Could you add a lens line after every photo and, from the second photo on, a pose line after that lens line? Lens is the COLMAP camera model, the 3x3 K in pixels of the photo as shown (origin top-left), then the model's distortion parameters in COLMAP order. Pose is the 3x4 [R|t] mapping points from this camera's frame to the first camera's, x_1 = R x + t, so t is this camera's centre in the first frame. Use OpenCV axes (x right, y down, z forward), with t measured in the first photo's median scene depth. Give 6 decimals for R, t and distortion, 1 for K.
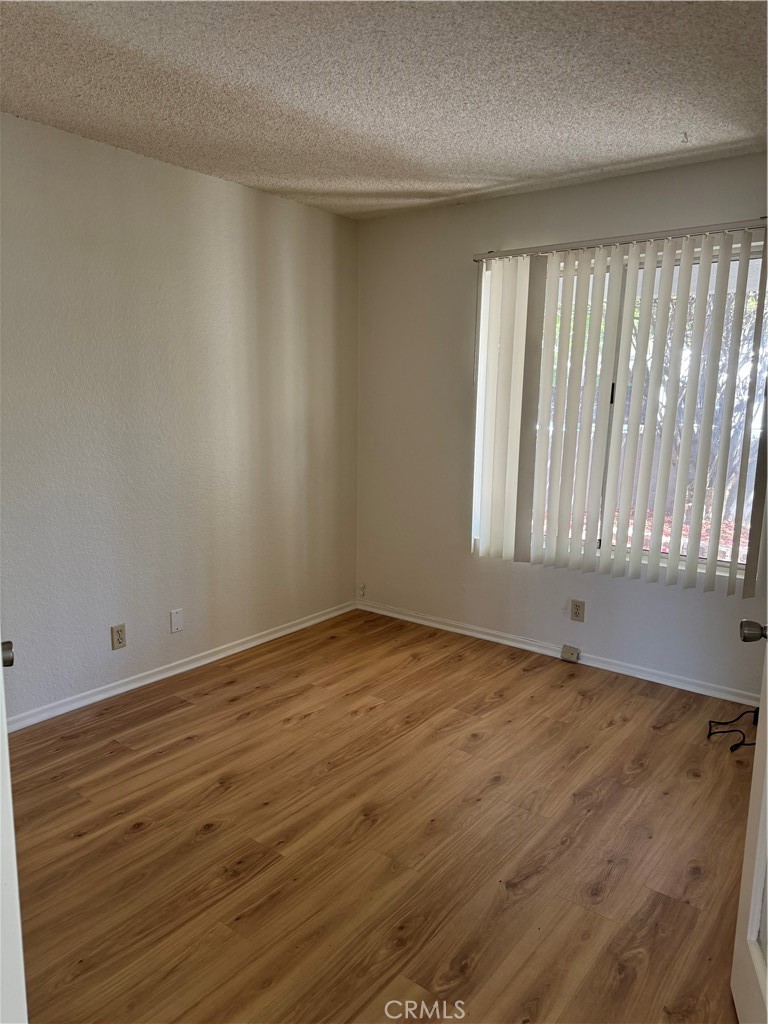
lens RADIAL K [[729.2, 0, 390.1], [0, 729.2, 515.8], [0, 0, 1]] dist [-0.055012, -0.008397]
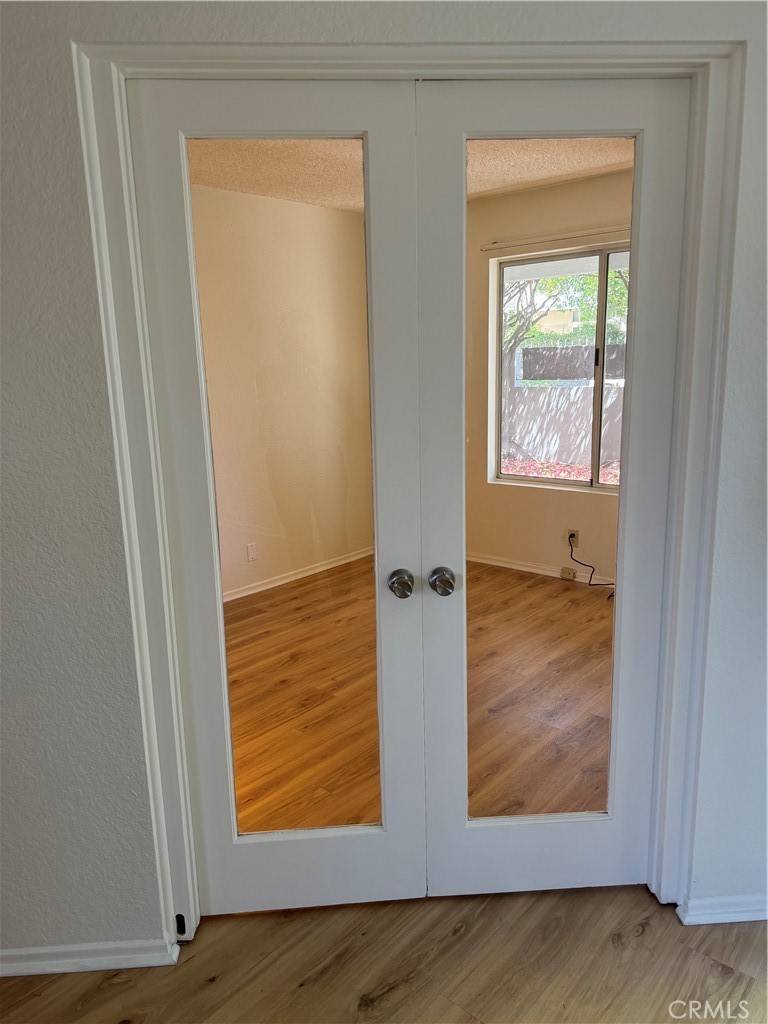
lens RADIAL K [[729.2, 0, 380.7], [0, 729.2, 512.6], [0, 0, 1]] dist [-0.055012, -0.008397]
pose [[0.995288, -0.033182, -0.091106, 0.065842], [0.036794, 0.998590, 0.038260, 0.038259], [0.089708, -0.041432, 0.995106, -0.325264]]
